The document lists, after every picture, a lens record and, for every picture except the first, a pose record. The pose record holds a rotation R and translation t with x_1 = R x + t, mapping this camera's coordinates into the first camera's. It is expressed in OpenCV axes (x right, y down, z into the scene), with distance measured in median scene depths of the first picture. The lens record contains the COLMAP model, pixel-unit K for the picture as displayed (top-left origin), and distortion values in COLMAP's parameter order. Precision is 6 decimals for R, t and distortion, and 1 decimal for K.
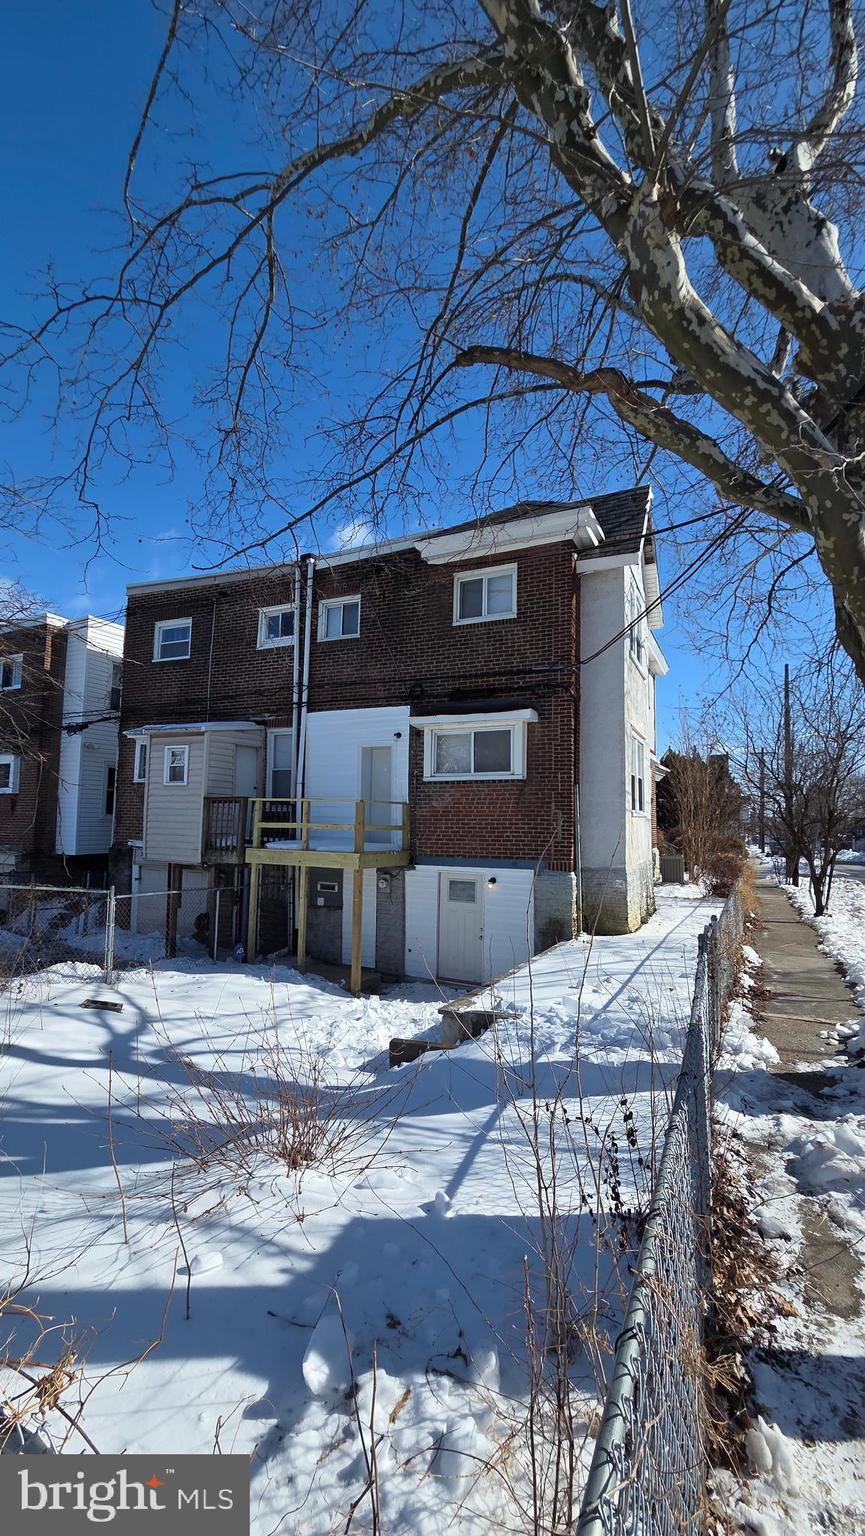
lens RADIAL K [[625.6, 0, 437.9], [0, 625.6, 766.5], [0, 0, 1]] dist [-0.000647, 0.001347]
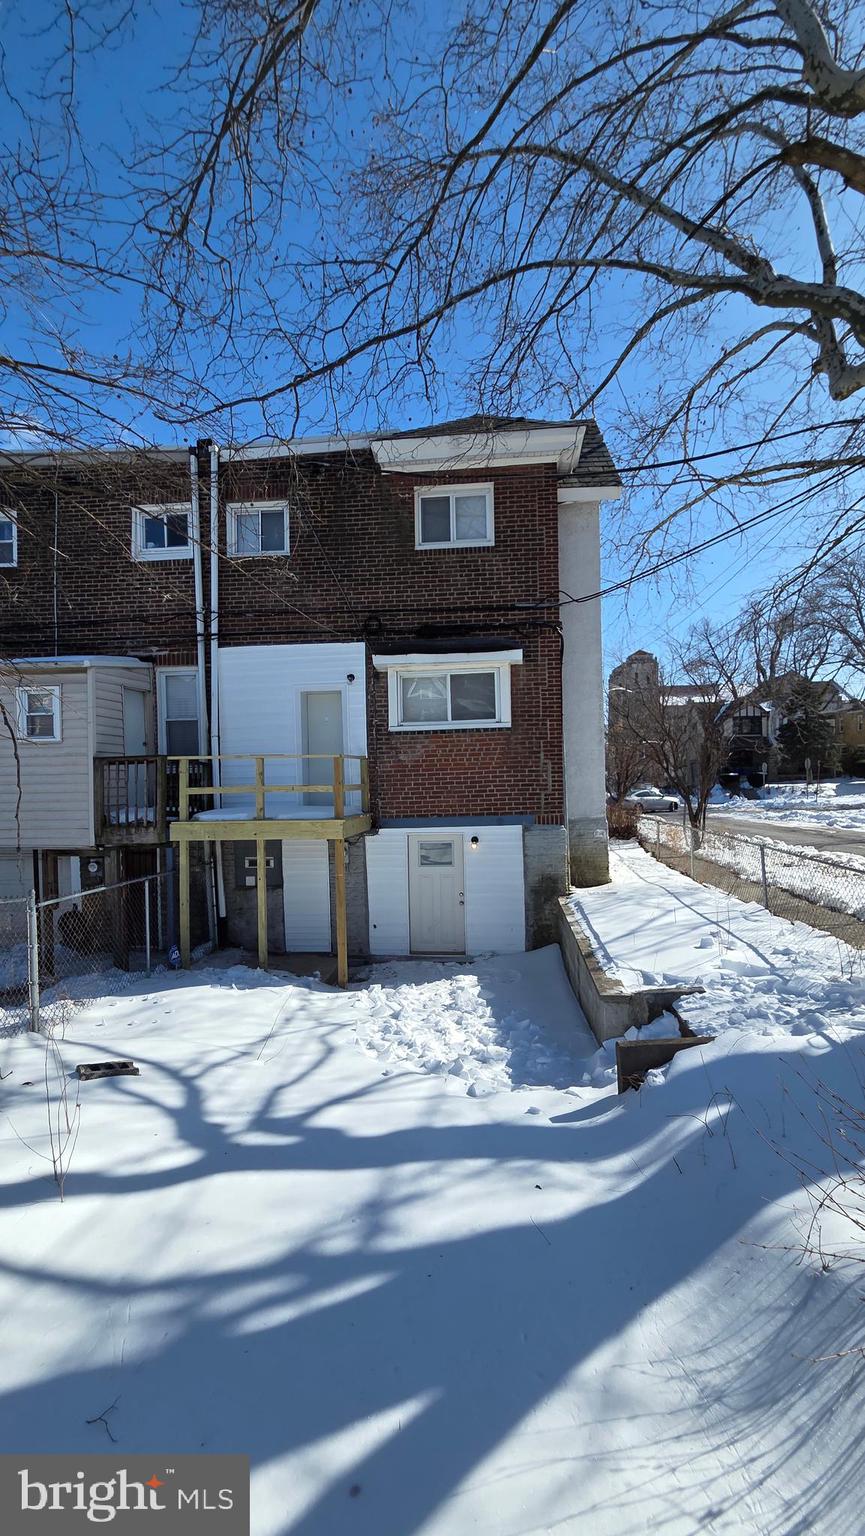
lens RADIAL K [[625.6, 0, 430.3], [0, 625.6, 770.8], [0, 0, 1]] dist [-0.000647, 0.001347]
pose [[0.931504, -0.034772, 0.362066, -0.282351], [0.006753, 0.996902, 0.078367, 0.010230], [-0.363669, -0.070555, 0.928853, 0.178393]]
